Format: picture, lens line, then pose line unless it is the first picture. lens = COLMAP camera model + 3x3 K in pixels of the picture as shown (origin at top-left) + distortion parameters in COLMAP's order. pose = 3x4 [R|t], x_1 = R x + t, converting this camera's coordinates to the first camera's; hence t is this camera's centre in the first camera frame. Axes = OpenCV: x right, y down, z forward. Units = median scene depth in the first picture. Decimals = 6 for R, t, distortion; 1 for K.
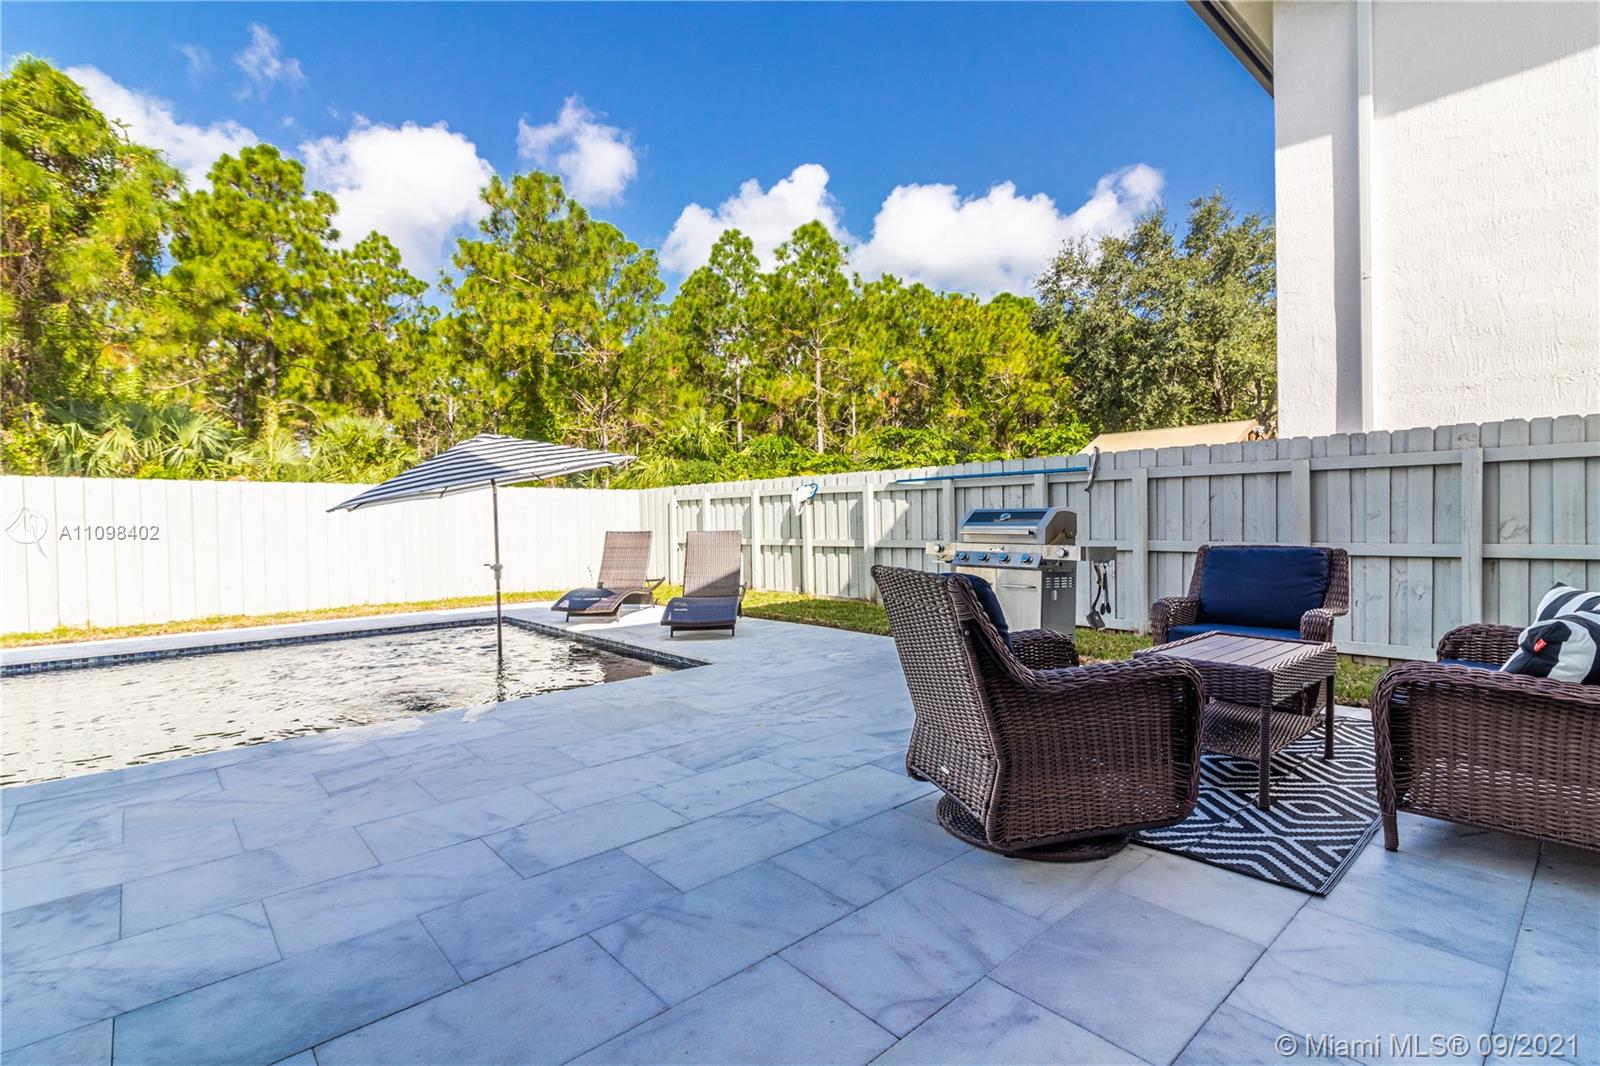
lens RADIAL K [[738.6, 0, 800.0], [0, 738.6, 533.0], [0, 0, 1]] dist [-0.000855, 0.000882]
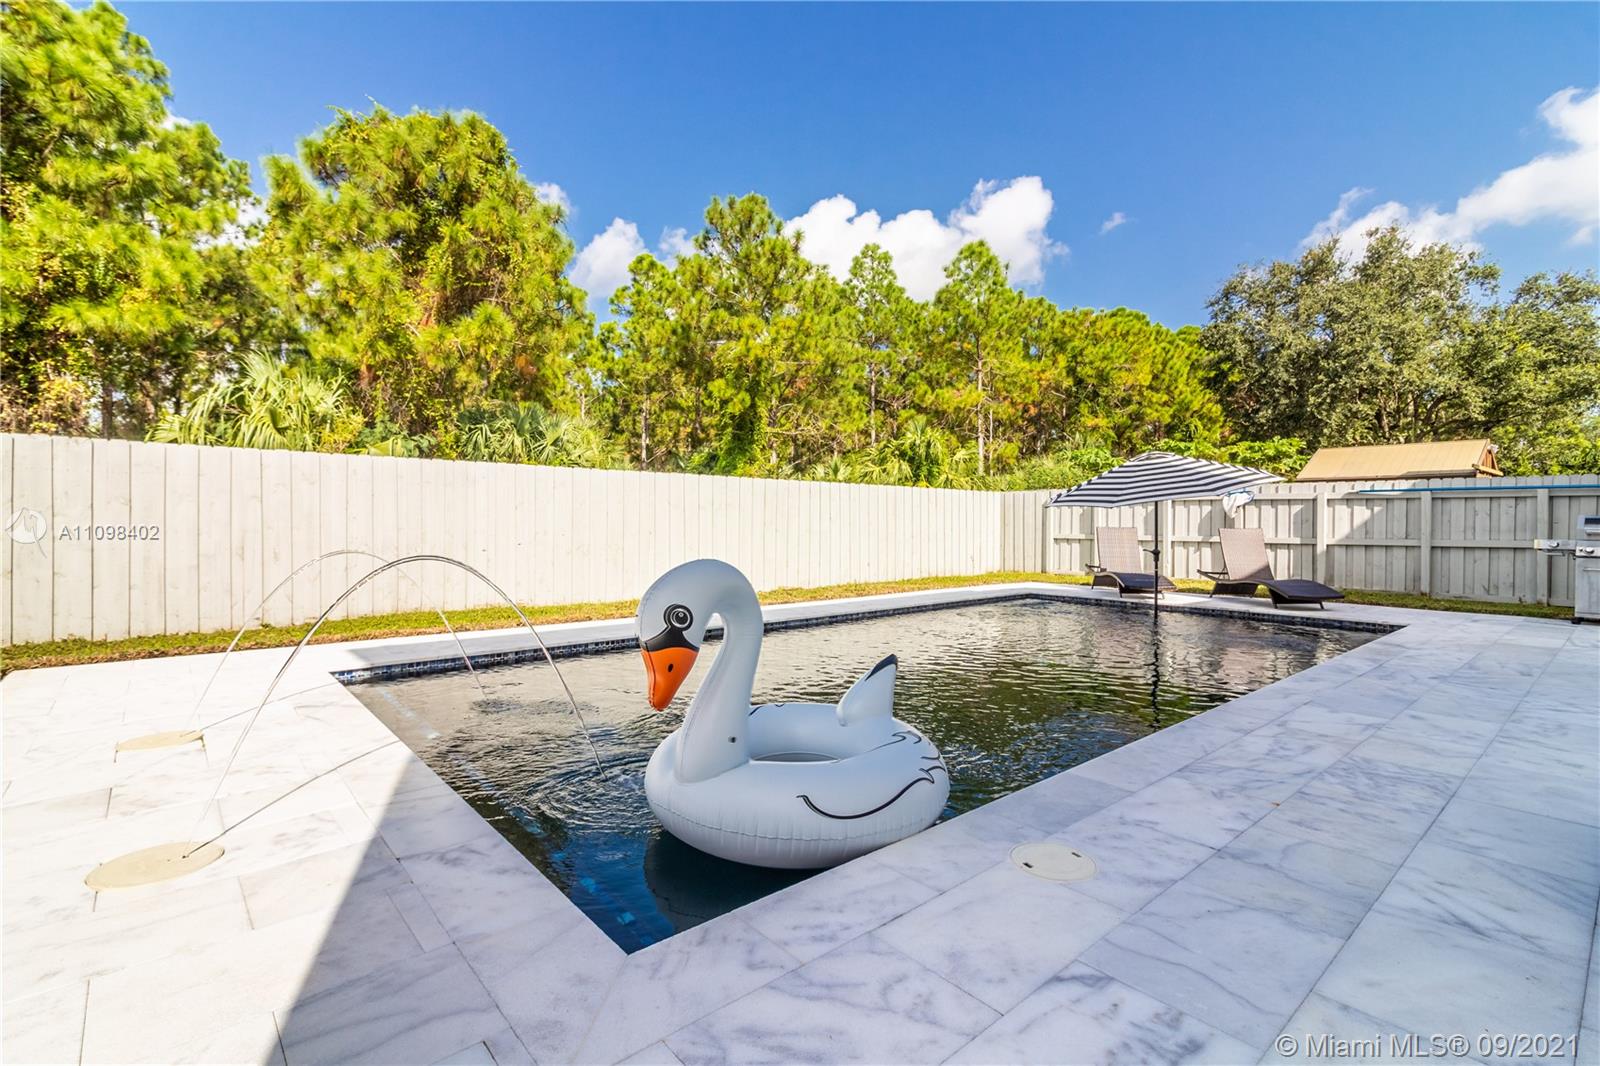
lens RADIAL K [[735.9, 0, 794.7], [0, 735.9, 539.4], [0, 0, 1]] dist [0.002883, 0.000723]
pose [[0.999684, 0.019736, -0.015538, -0.280365], [-0.019598, 0.999768, 0.008945, 0.006510], [0.015711, -0.008637, 0.999839, -0.091302]]
